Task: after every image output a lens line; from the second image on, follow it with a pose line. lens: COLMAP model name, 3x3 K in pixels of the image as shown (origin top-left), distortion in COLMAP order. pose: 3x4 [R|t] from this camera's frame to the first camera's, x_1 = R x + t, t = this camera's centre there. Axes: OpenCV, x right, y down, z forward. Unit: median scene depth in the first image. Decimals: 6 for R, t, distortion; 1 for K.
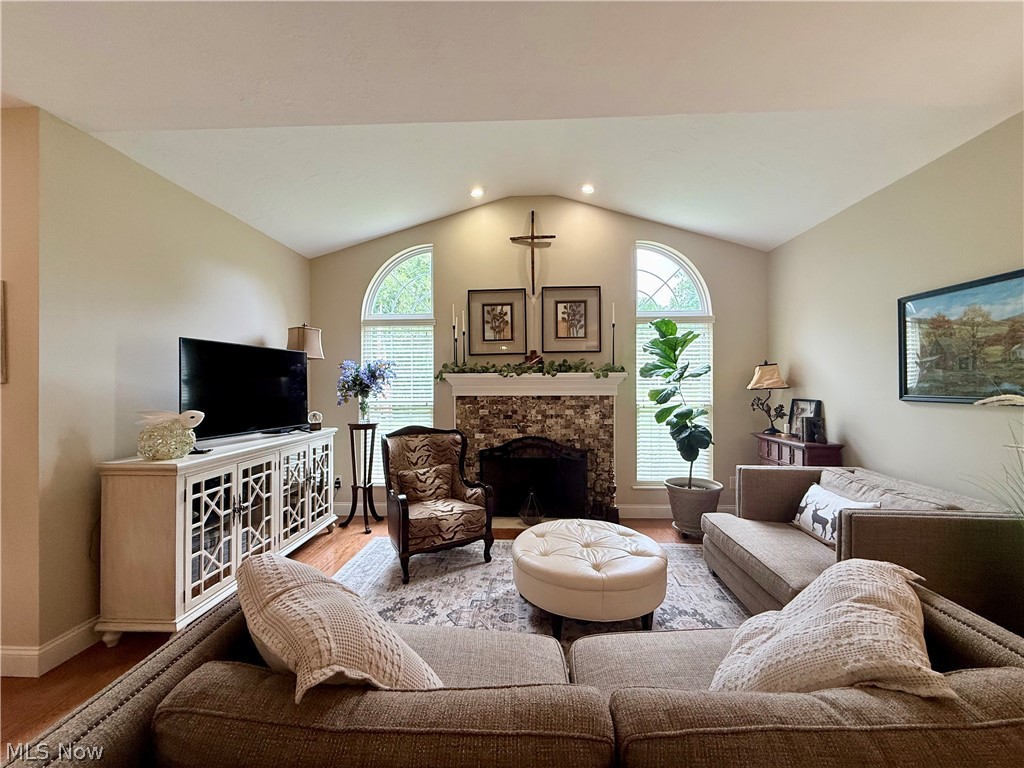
lens RADIAL K [[408.1, 0, 512.0], [0, 408.1, 383.9], [0, 0, 1]] dist [0.000692, -0.000102]
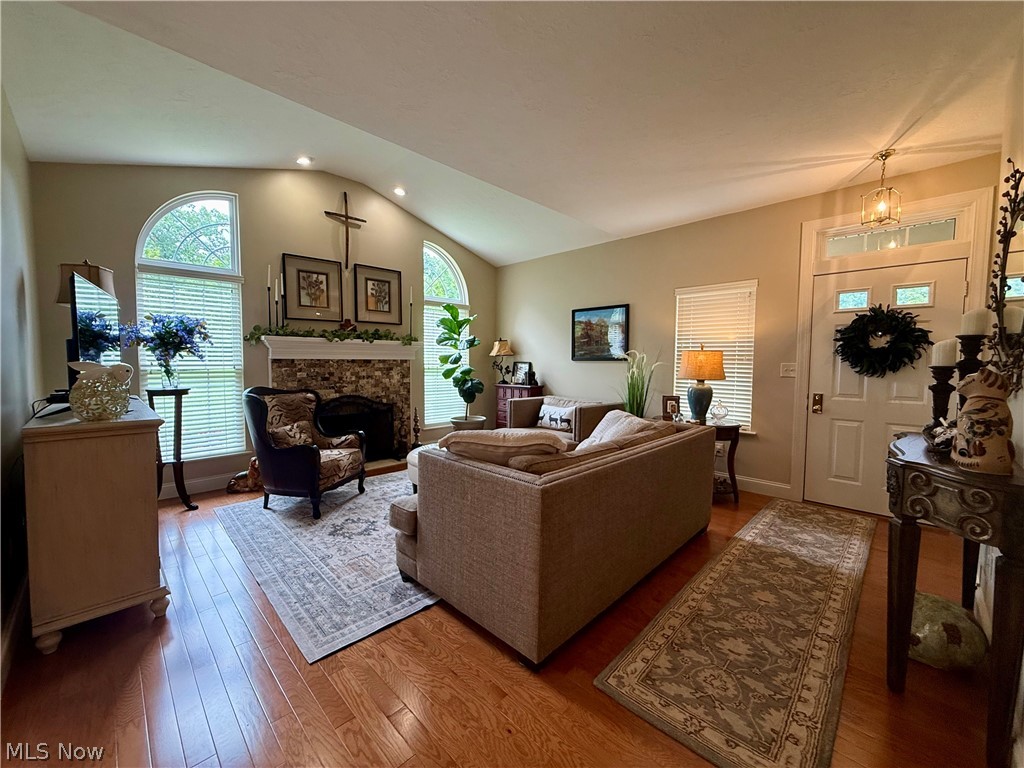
lens RADIAL K [[408.1, 0, 512.0], [0, 408.1, 383.9], [0, 0, 1]] dist [0.000692, -0.000102]
pose [[0.673614, -0.035741, 0.738219, -0.483674], [-0.008160, 0.998409, 0.055784, 0.030030], [-0.739038, -0.043601, 0.672251, -0.100935]]
